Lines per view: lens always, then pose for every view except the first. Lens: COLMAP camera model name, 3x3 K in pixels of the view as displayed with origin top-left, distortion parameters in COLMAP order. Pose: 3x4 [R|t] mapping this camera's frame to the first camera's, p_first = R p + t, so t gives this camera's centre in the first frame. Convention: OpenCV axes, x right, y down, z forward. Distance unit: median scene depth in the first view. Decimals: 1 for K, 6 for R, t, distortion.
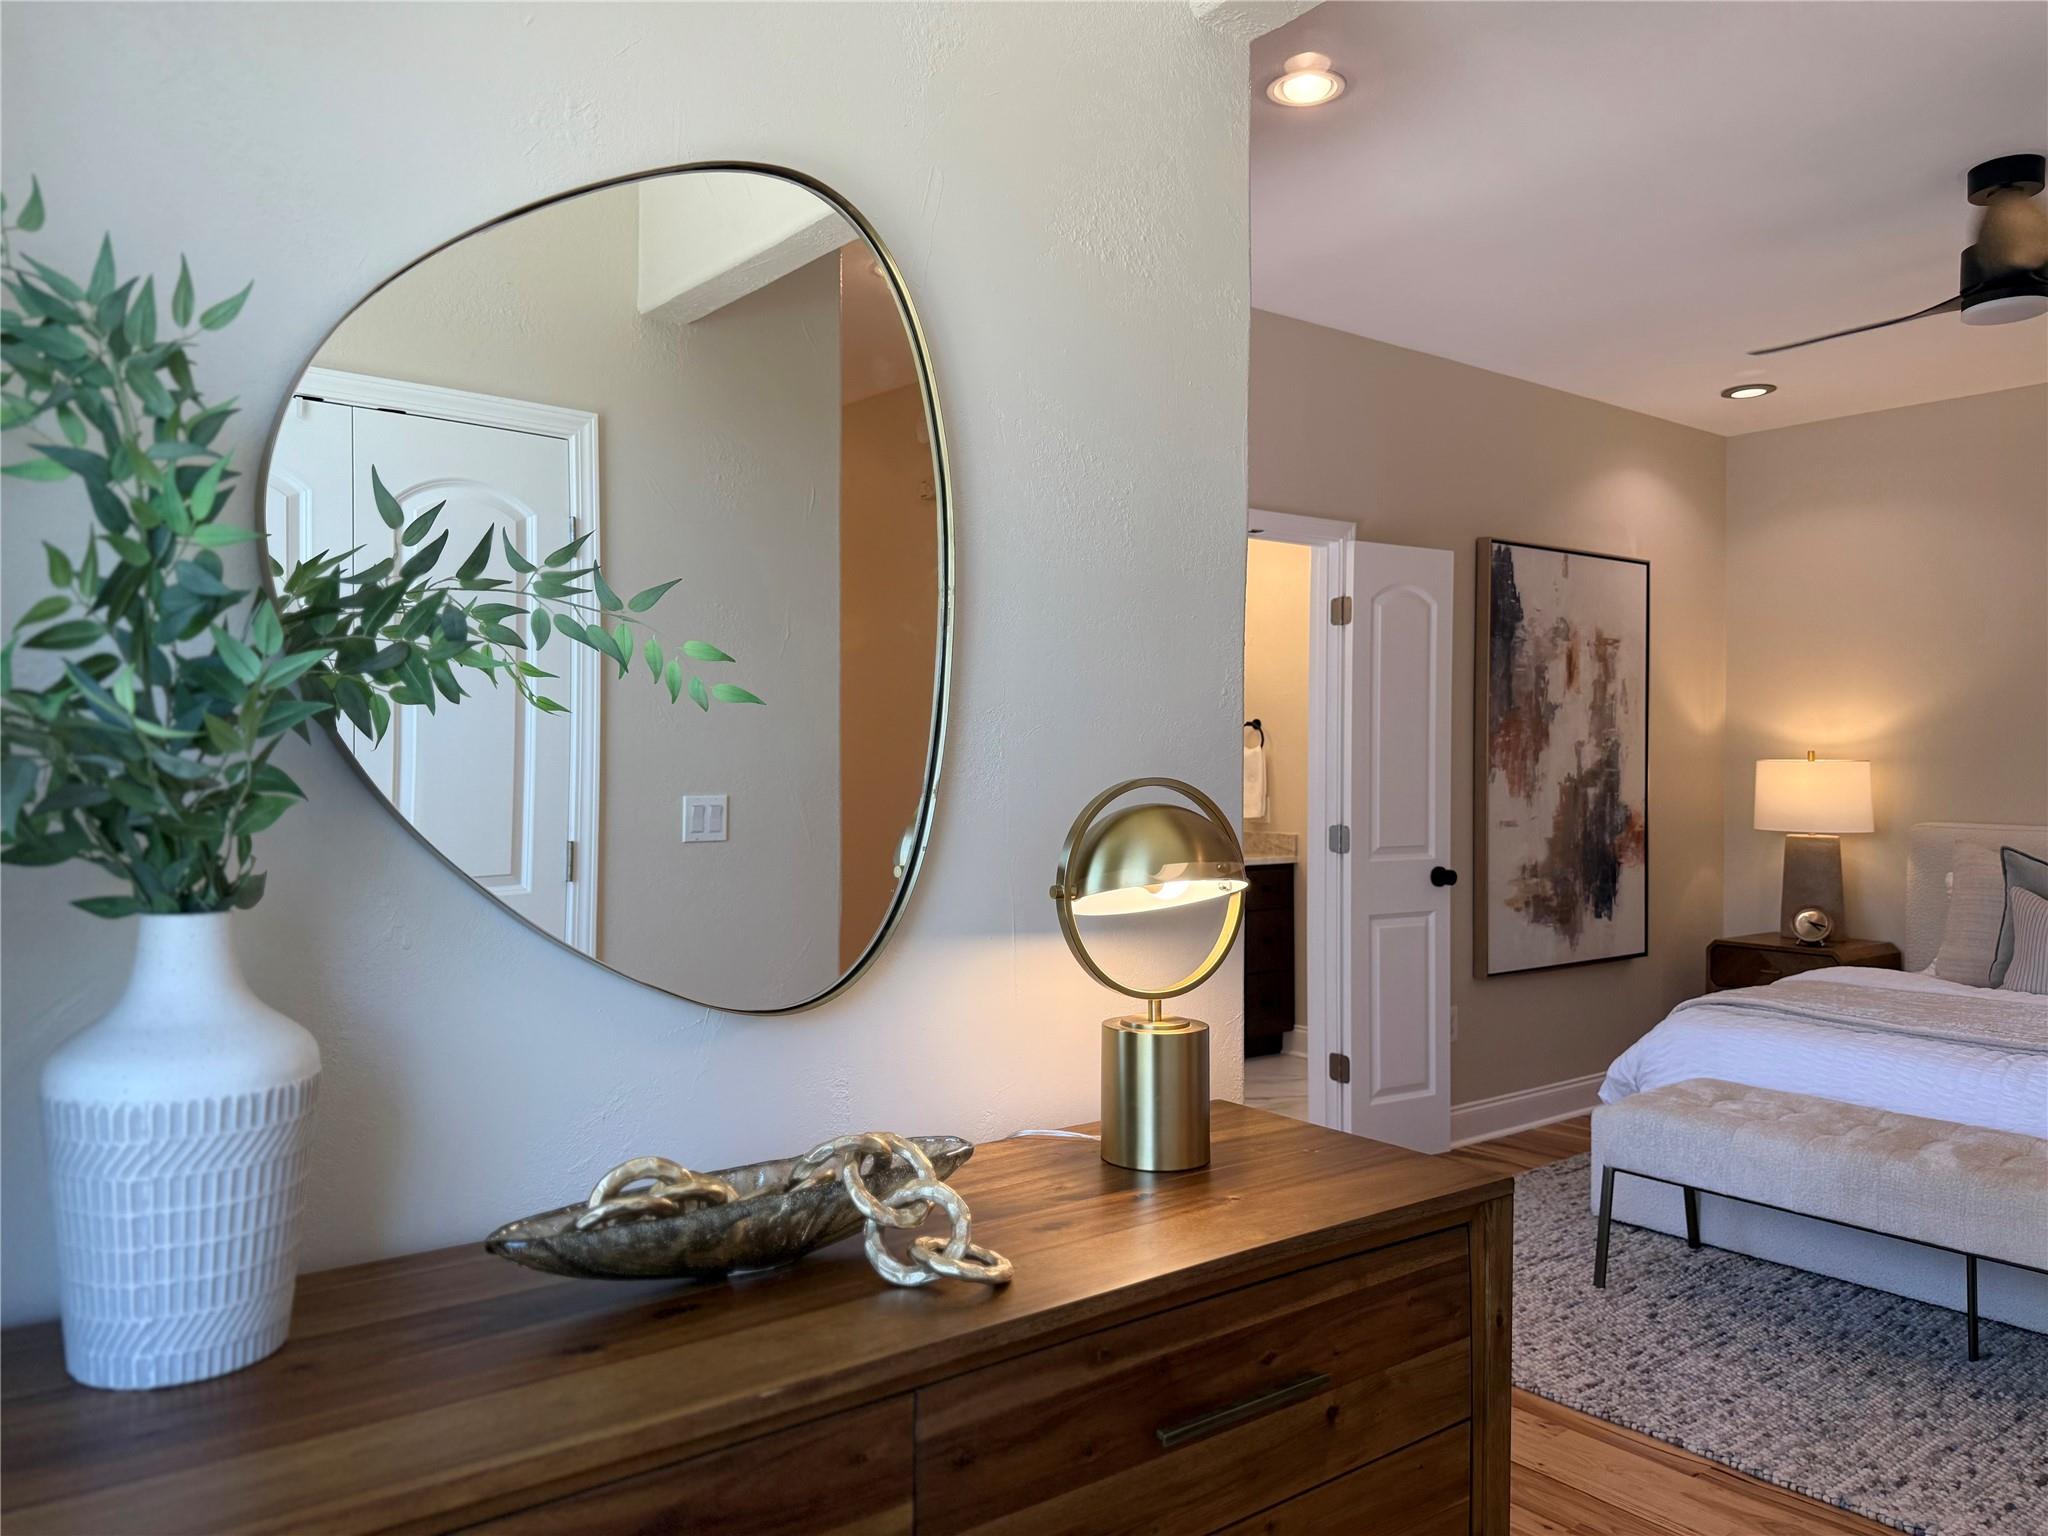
lens RADIAL K [[1463.4, 0, 1024.0], [0, 1463.4, 768.0], [0, 0, 1]] dist [0.001454, -0.001078]
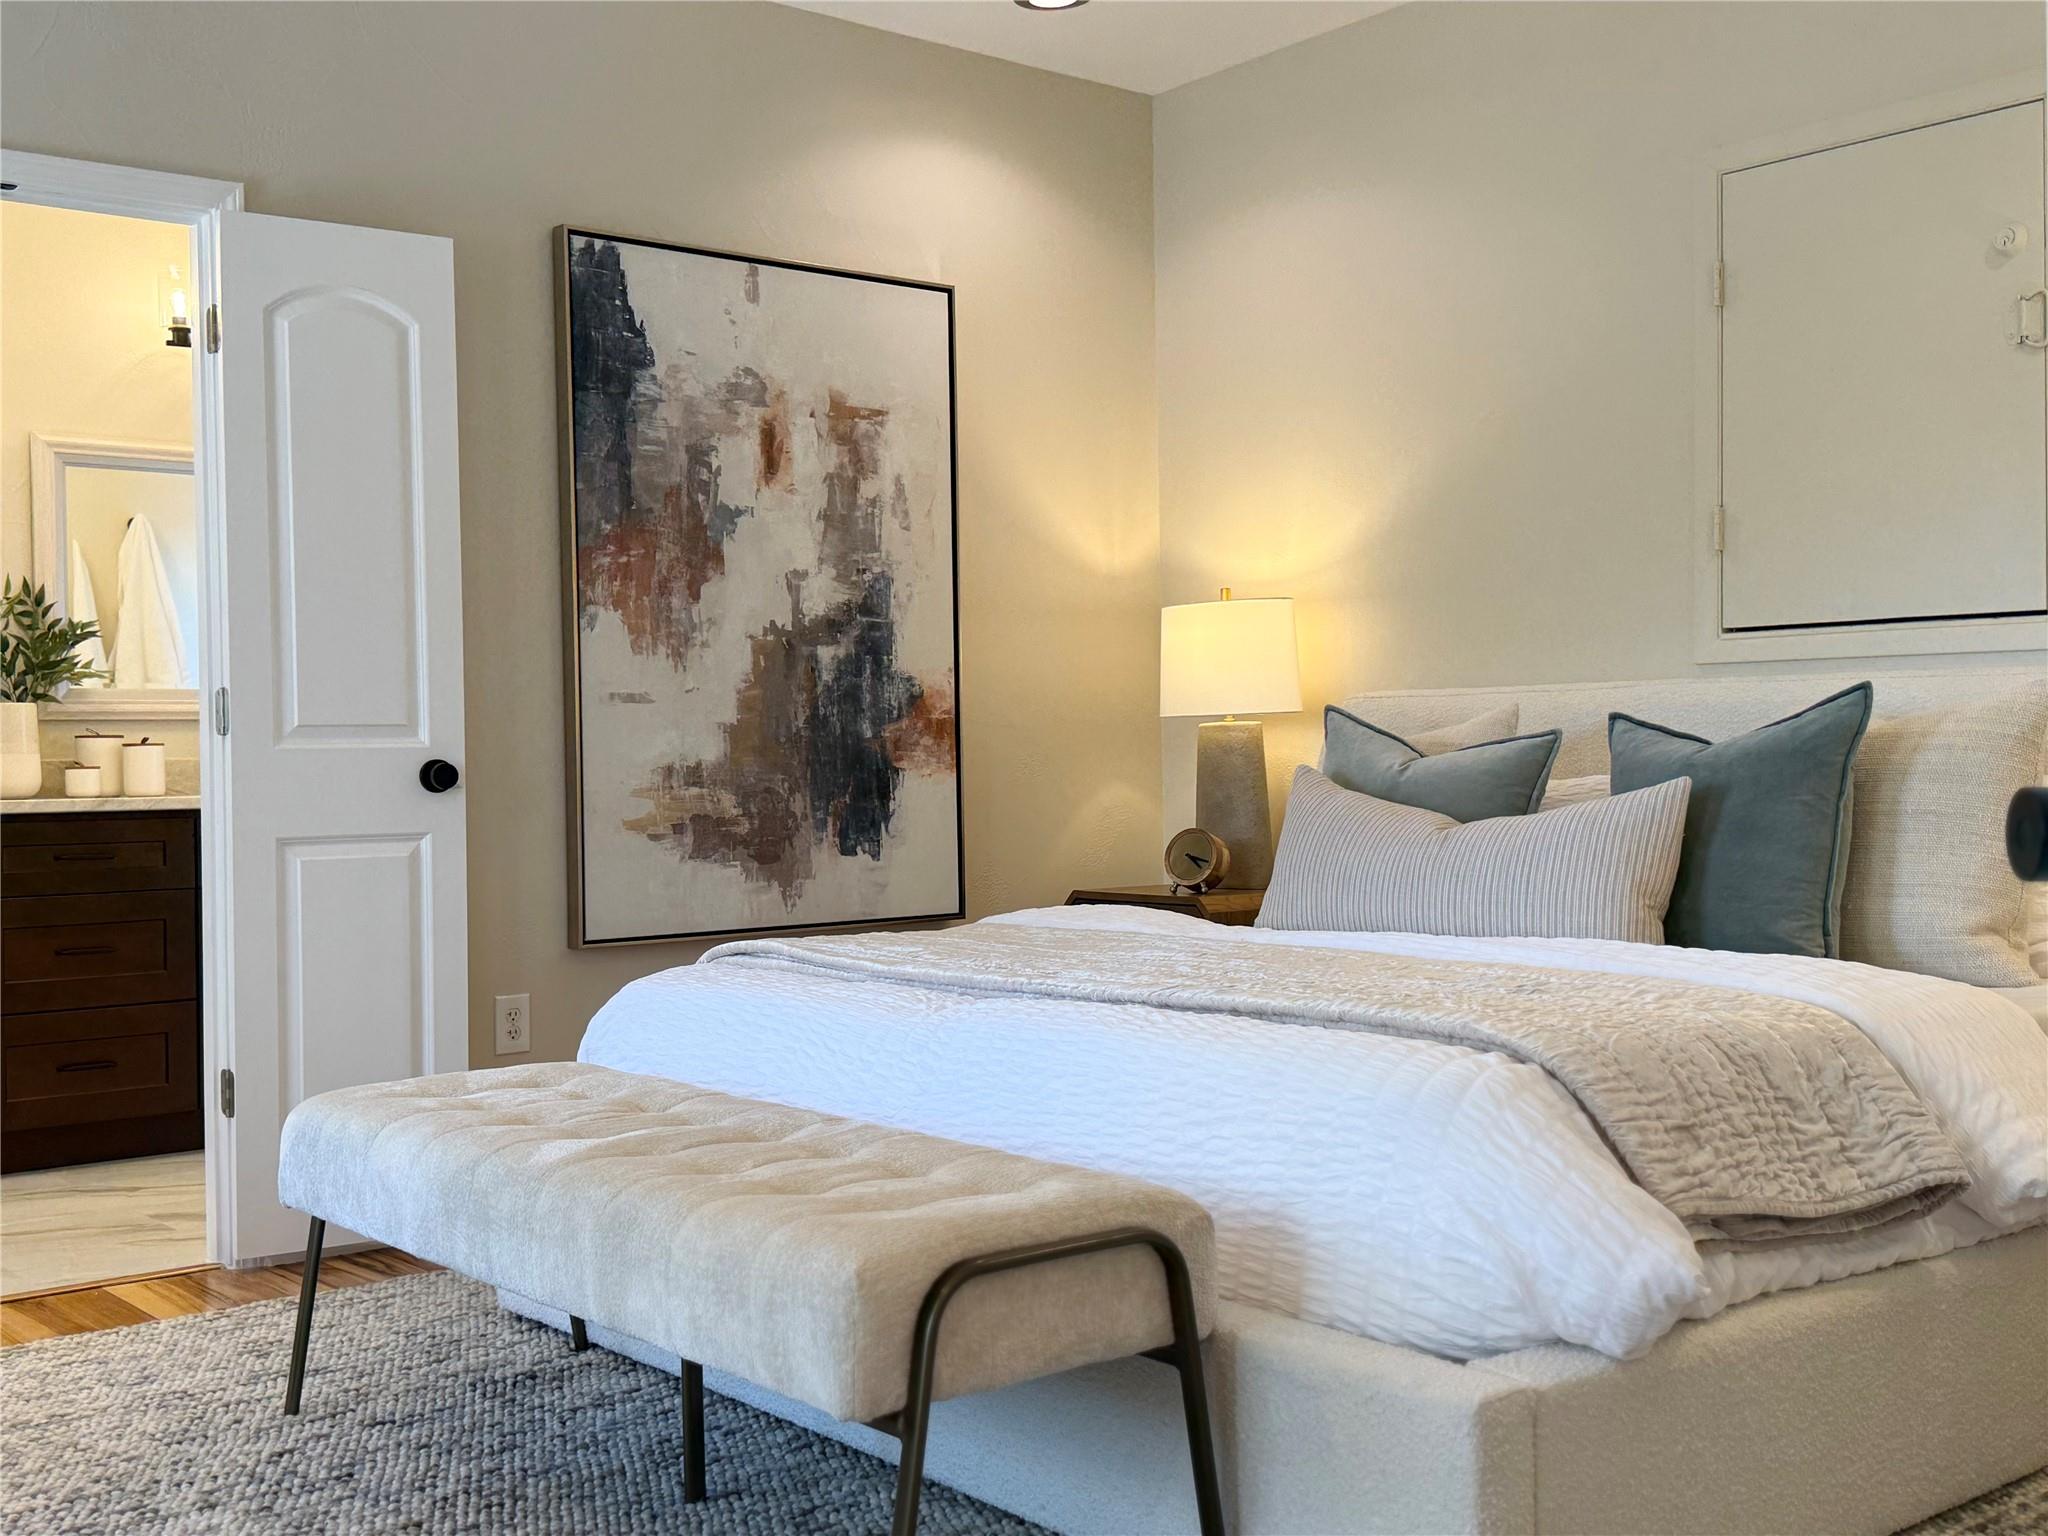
lens RADIAL K [[2173.6, 0, 1011.5], [0, 2173.6, 769.7], [0, 0, 1]] dist [0.196725, -0.455000]
pose [[0.999555, -0.019948, 0.022162, 0.458314], [0.019992, 0.999799, -0.001792, 0.071456], [-0.022121, 0.002234, 0.999753, 0.071806]]
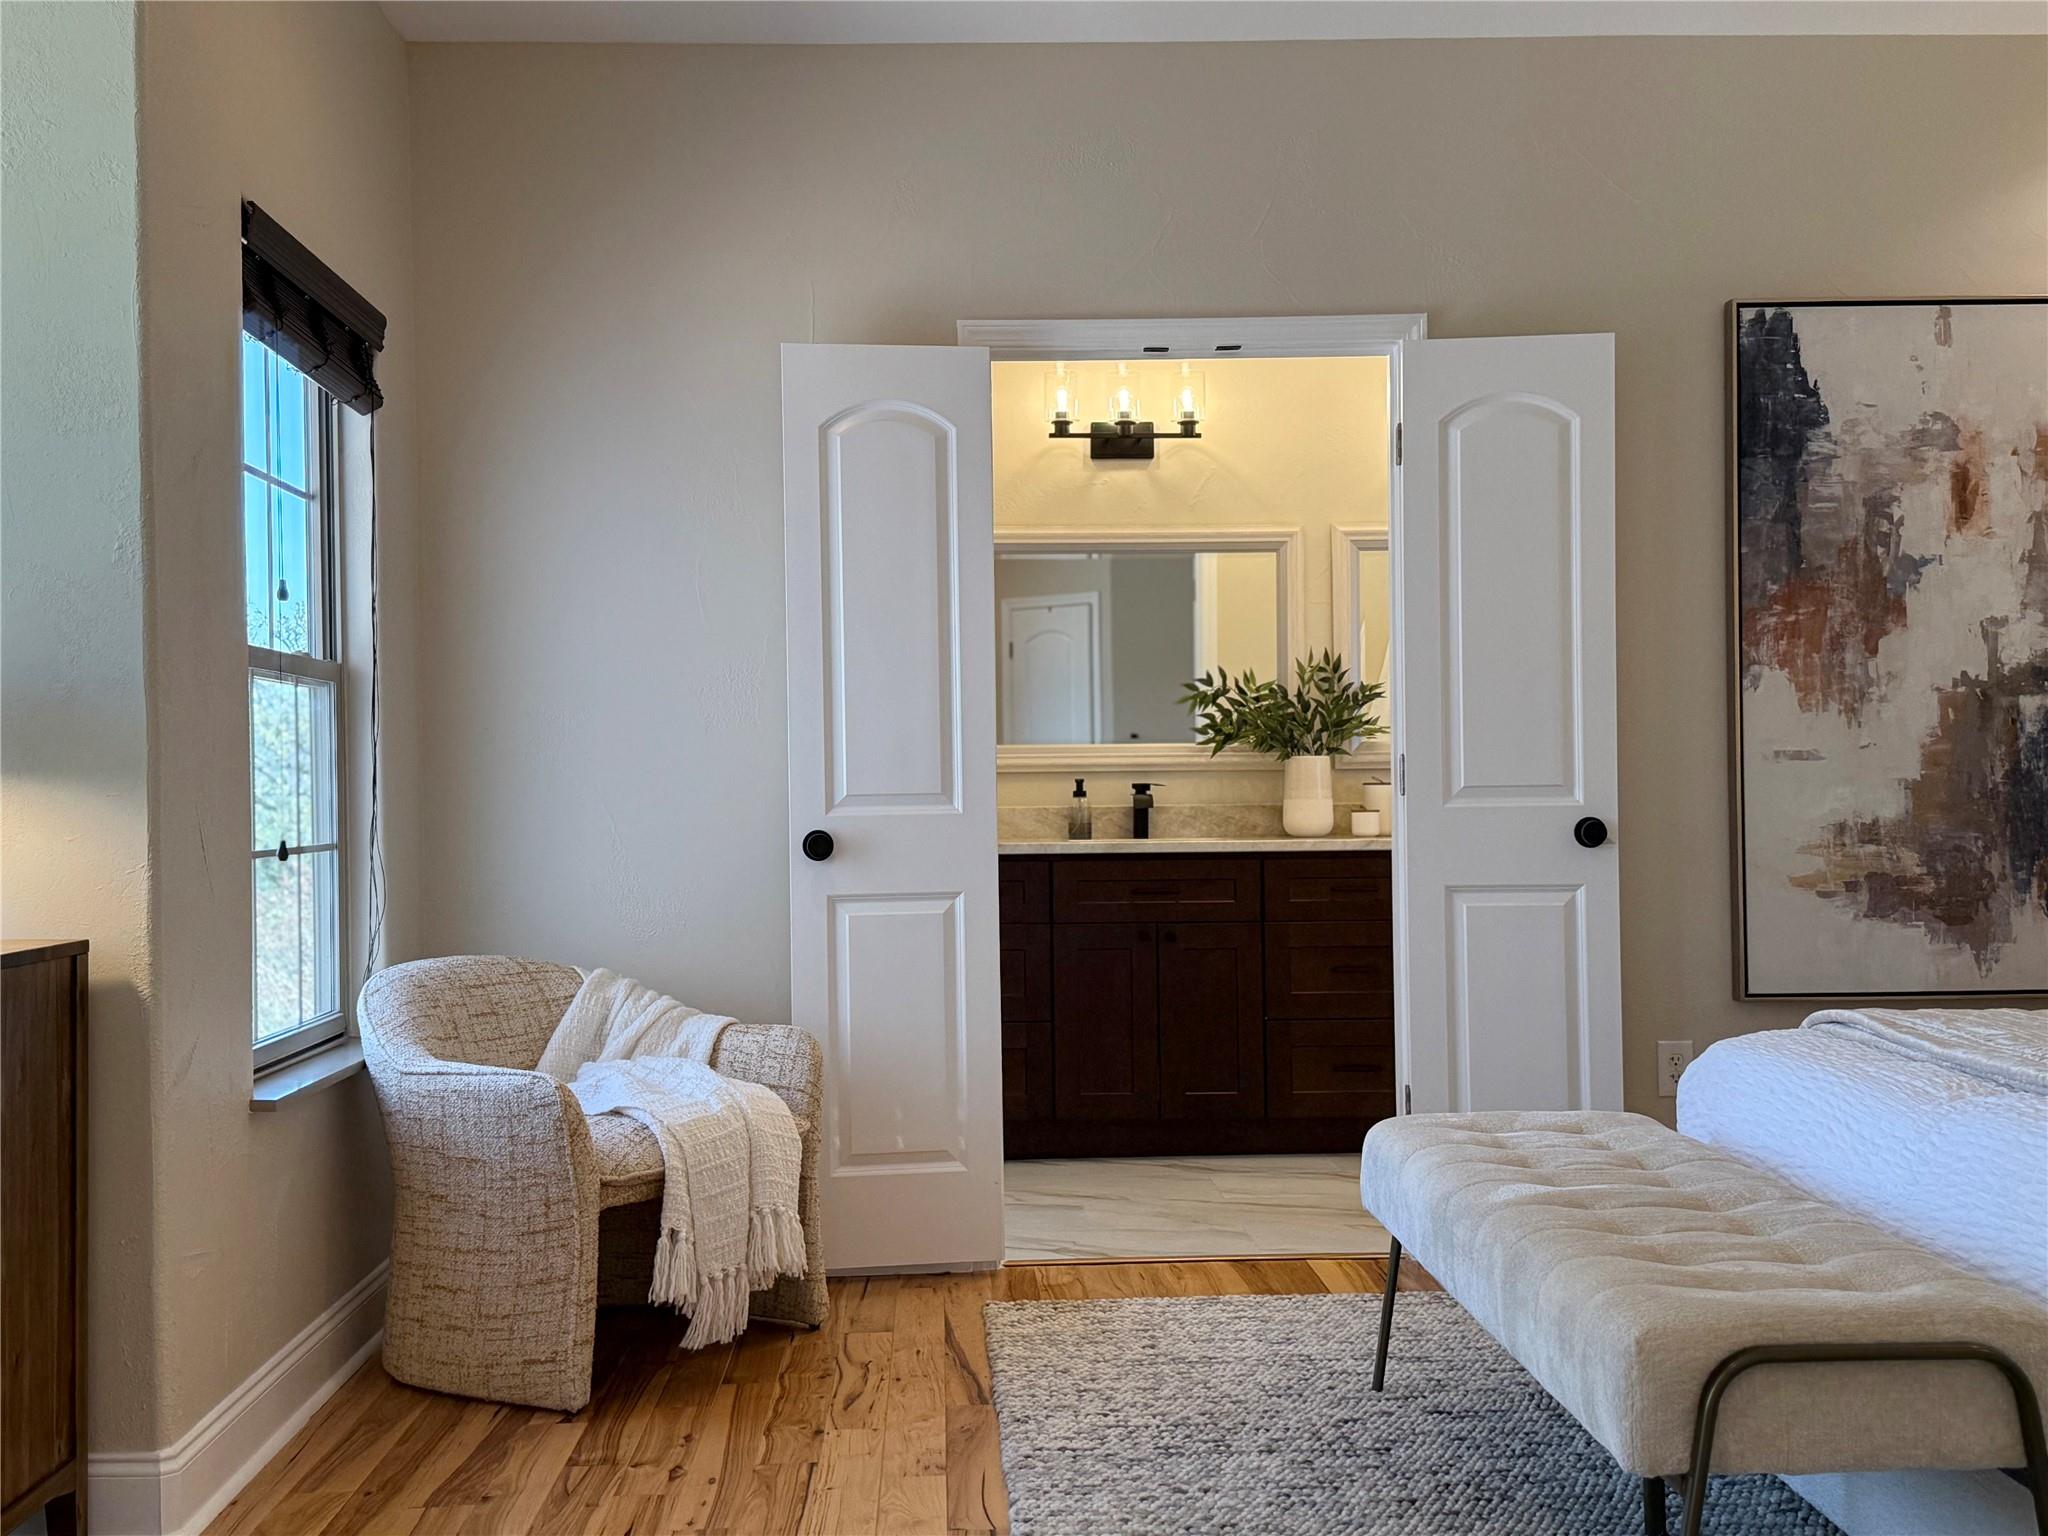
lens RADIAL K [[2173.6, 0, 1011.5], [0, 2173.6, 769.7], [0, 0, 1]] dist [0.196725, -0.455000]
pose [[0.809426, -0.018961, -0.586915, 0.595882], [0.011947, 0.999803, -0.015823, 0.053842], [0.587100, 0.005796, 0.809494, 0.041711]]
